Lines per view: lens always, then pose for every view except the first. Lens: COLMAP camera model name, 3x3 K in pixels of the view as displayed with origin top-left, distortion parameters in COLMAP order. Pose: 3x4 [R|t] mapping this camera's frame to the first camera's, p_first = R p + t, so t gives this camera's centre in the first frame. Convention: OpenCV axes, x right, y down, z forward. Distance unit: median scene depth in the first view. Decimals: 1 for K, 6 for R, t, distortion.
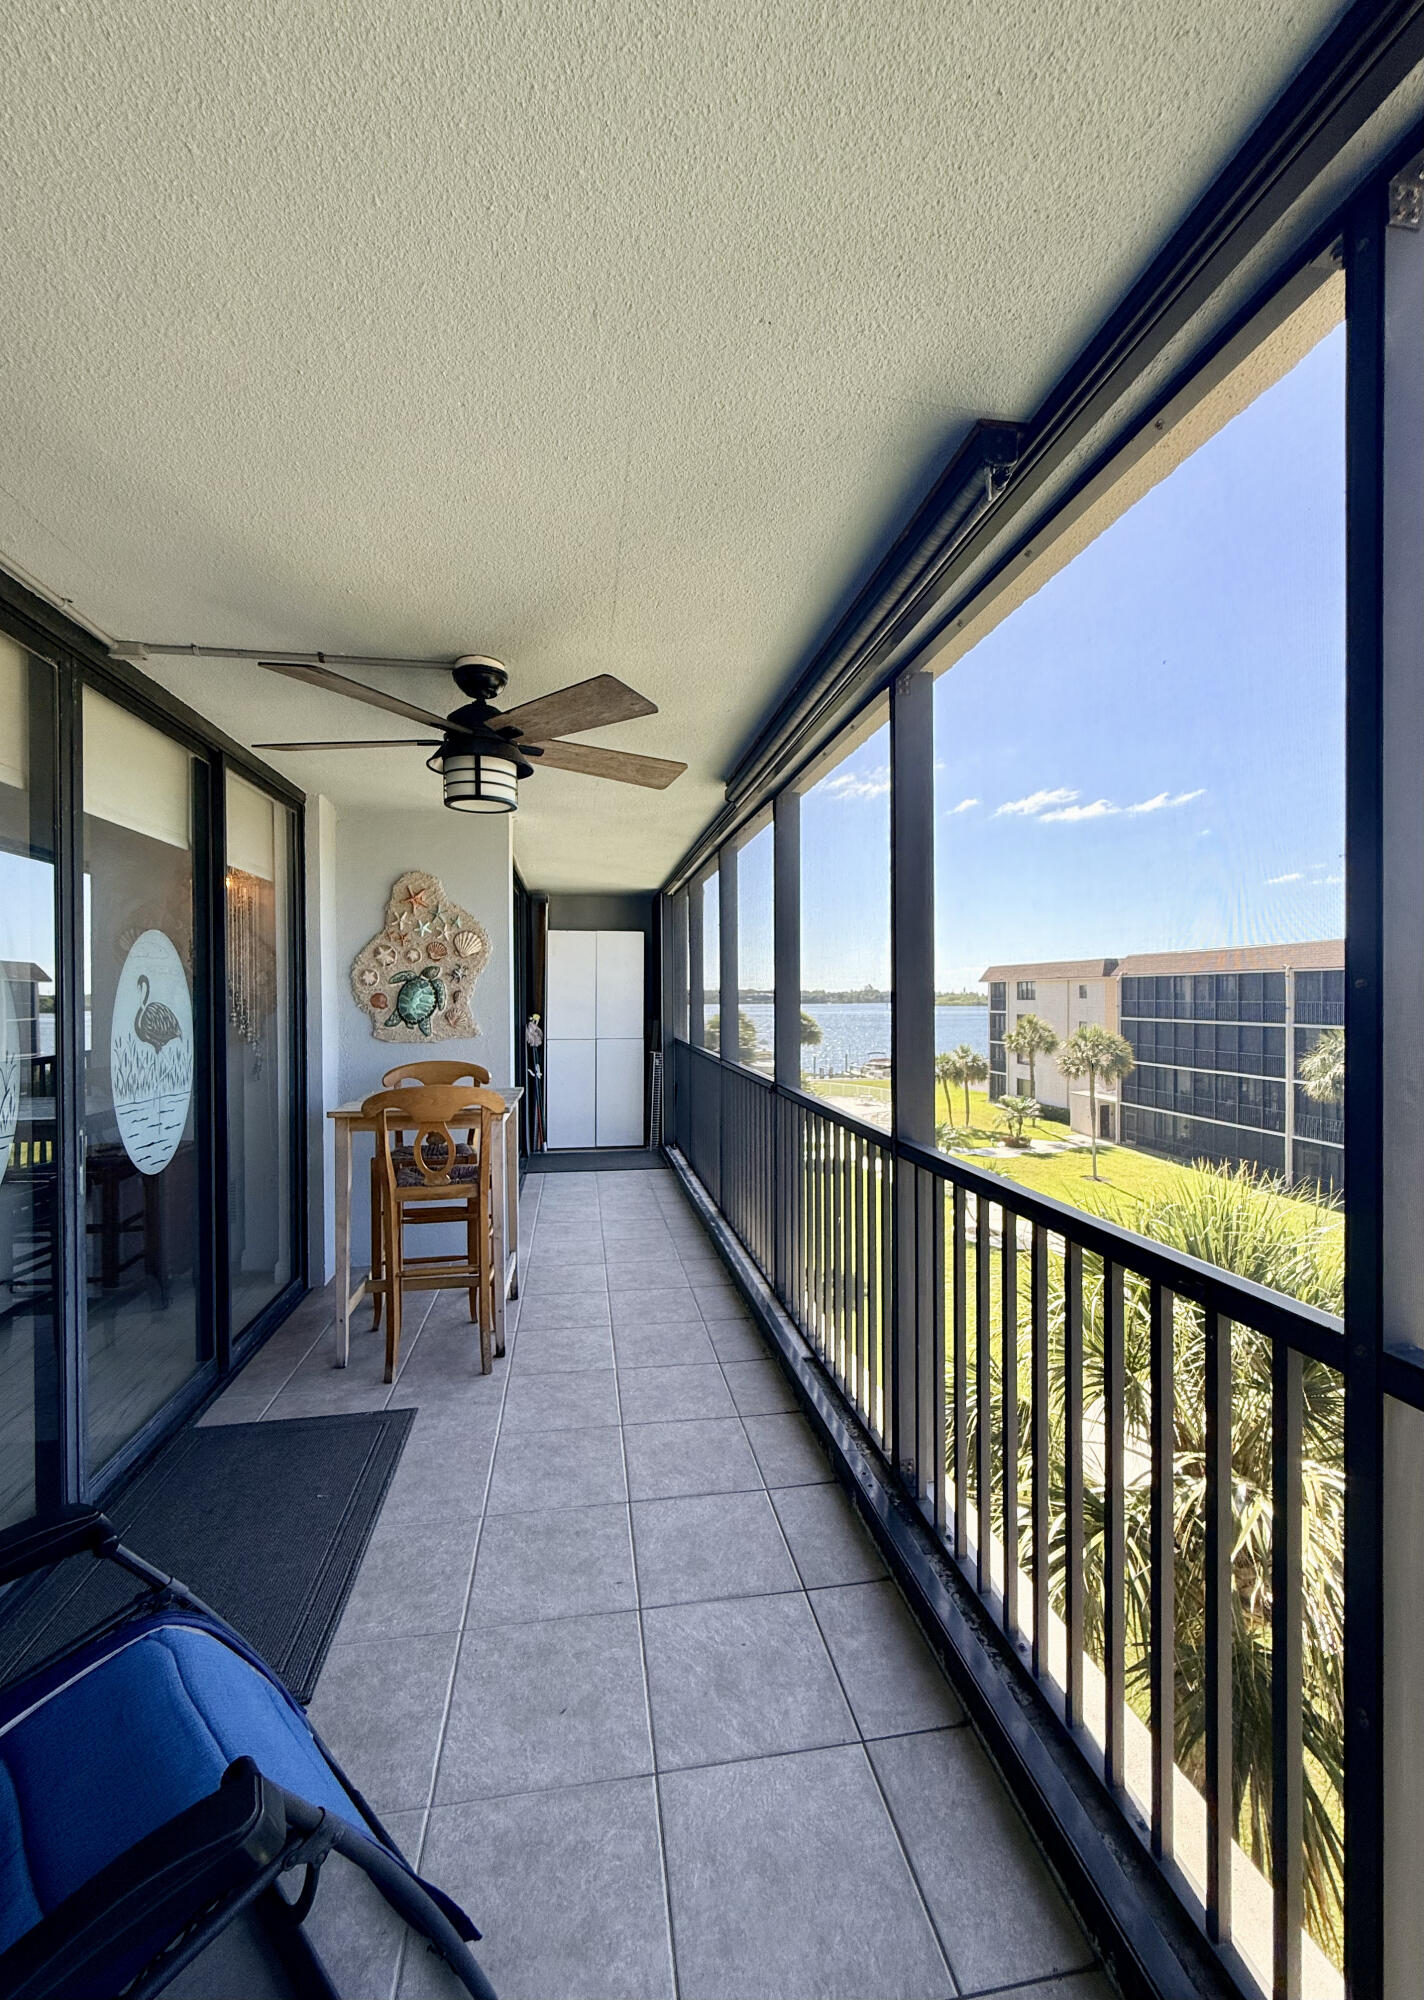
lens RADIAL K [[832.9, 0, 712.0], [0, 832.9, 1000.0], [0, 0, 1]] dist [-0.000010, -0.000004]
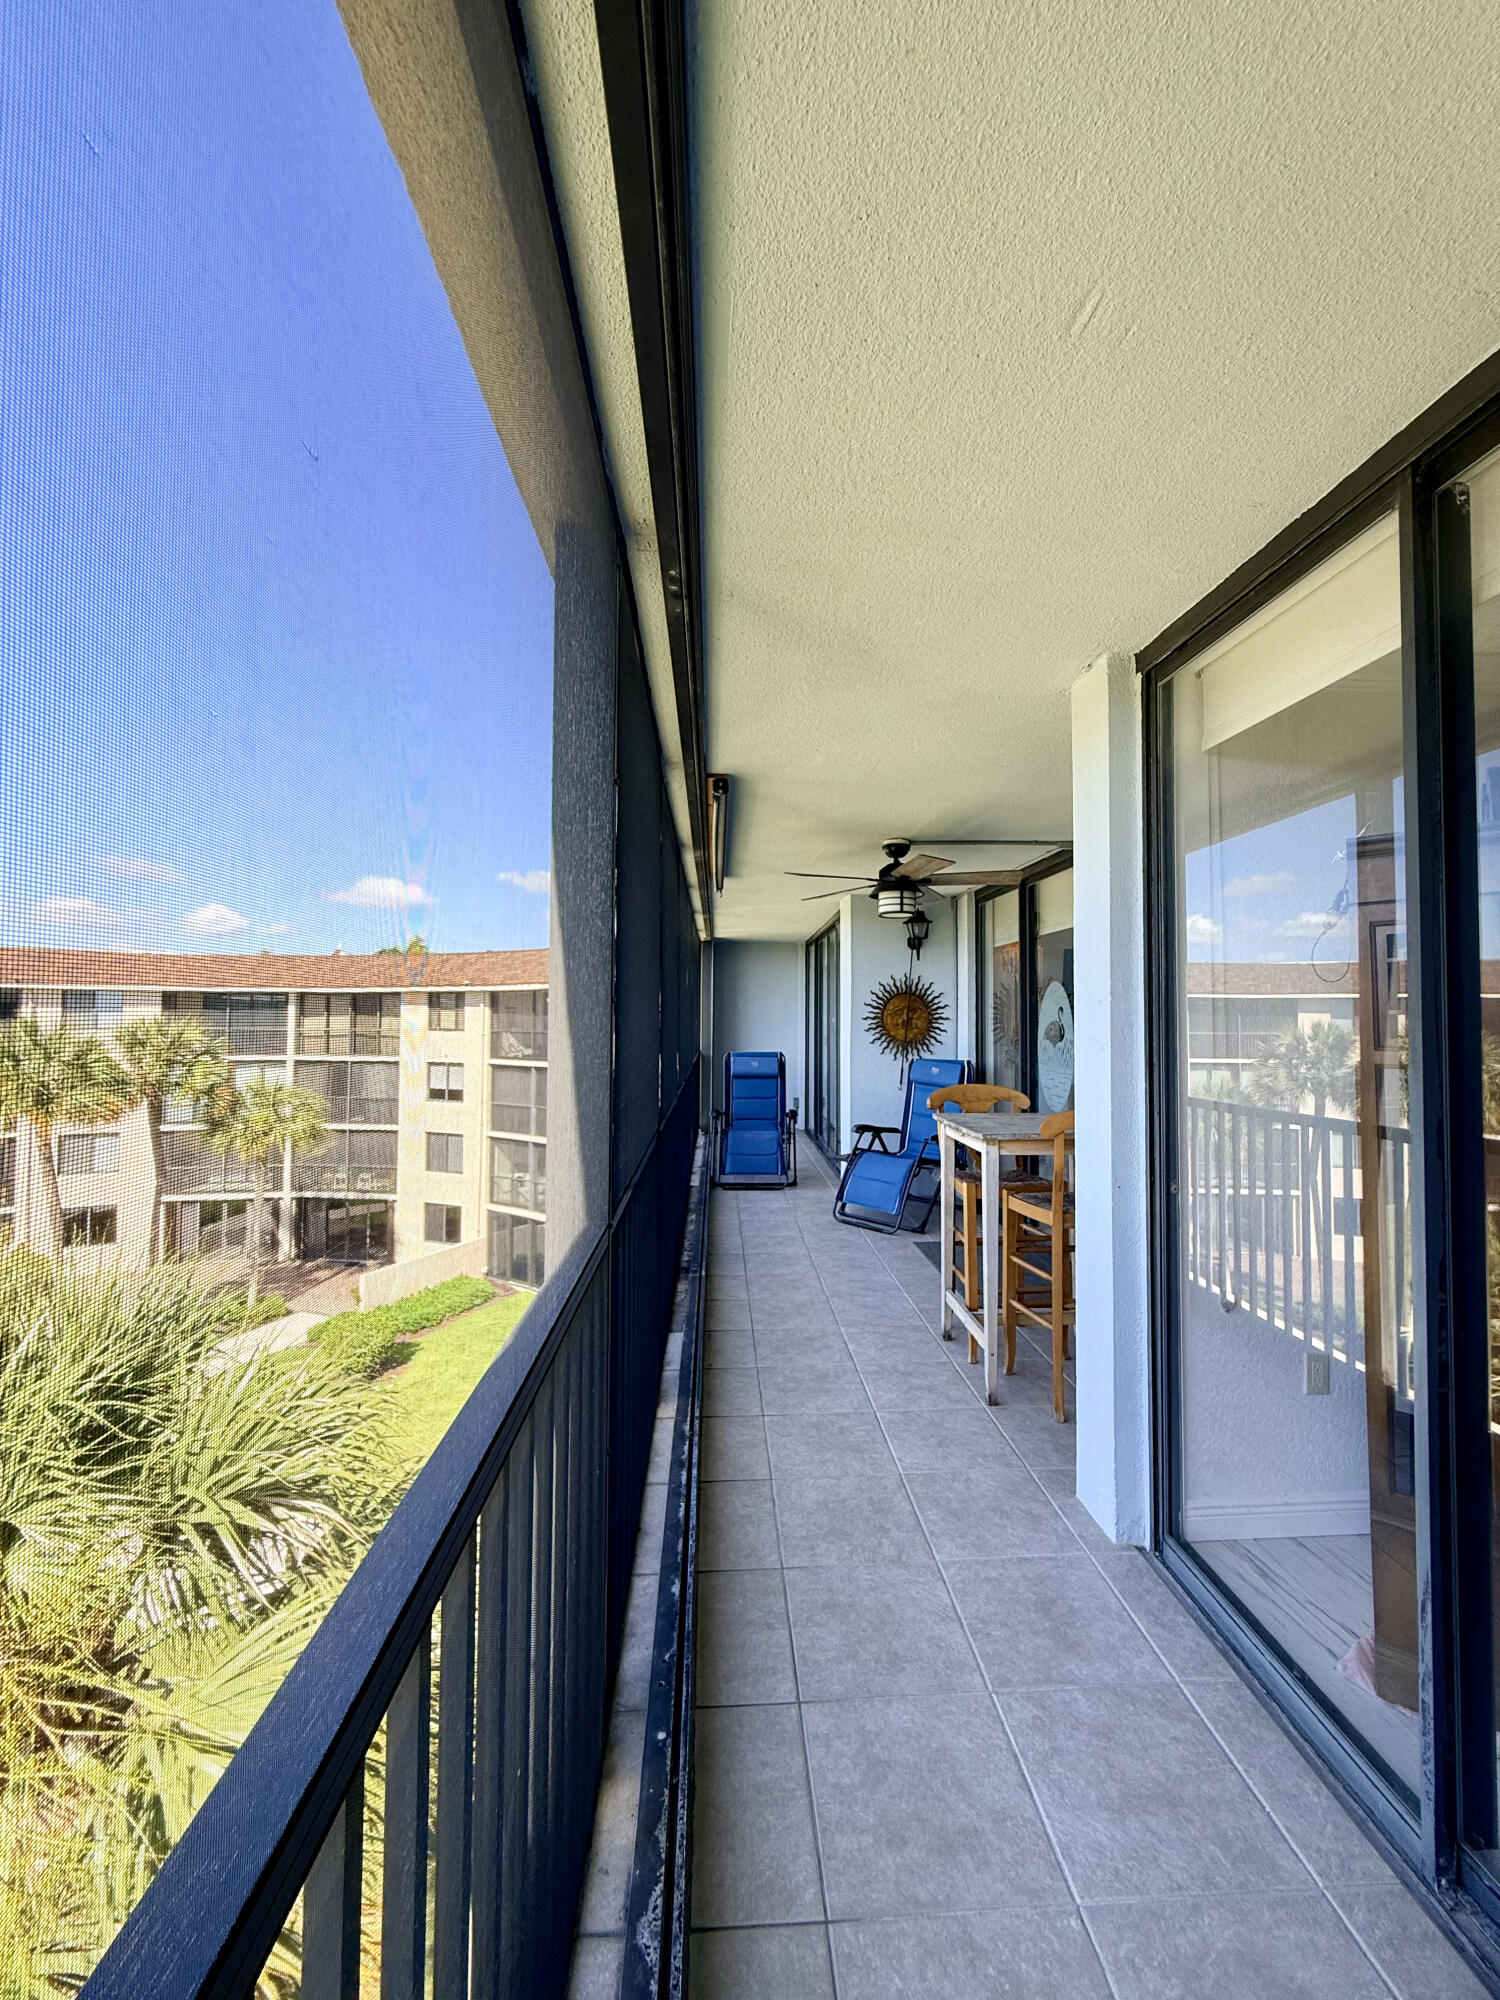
lens RADIAL K [[794.9, 0, 753.1], [0, 794.9, 994.5], [0, 0, 1]] dist [-0.001783, 0.000125]
pose [[-0.993449, -0.001637, 0.114267, -0.114278], [-0.004383, 0.999708, -0.023779, -0.007826], [-0.114195, -0.024124, -0.993165, 2.036723]]
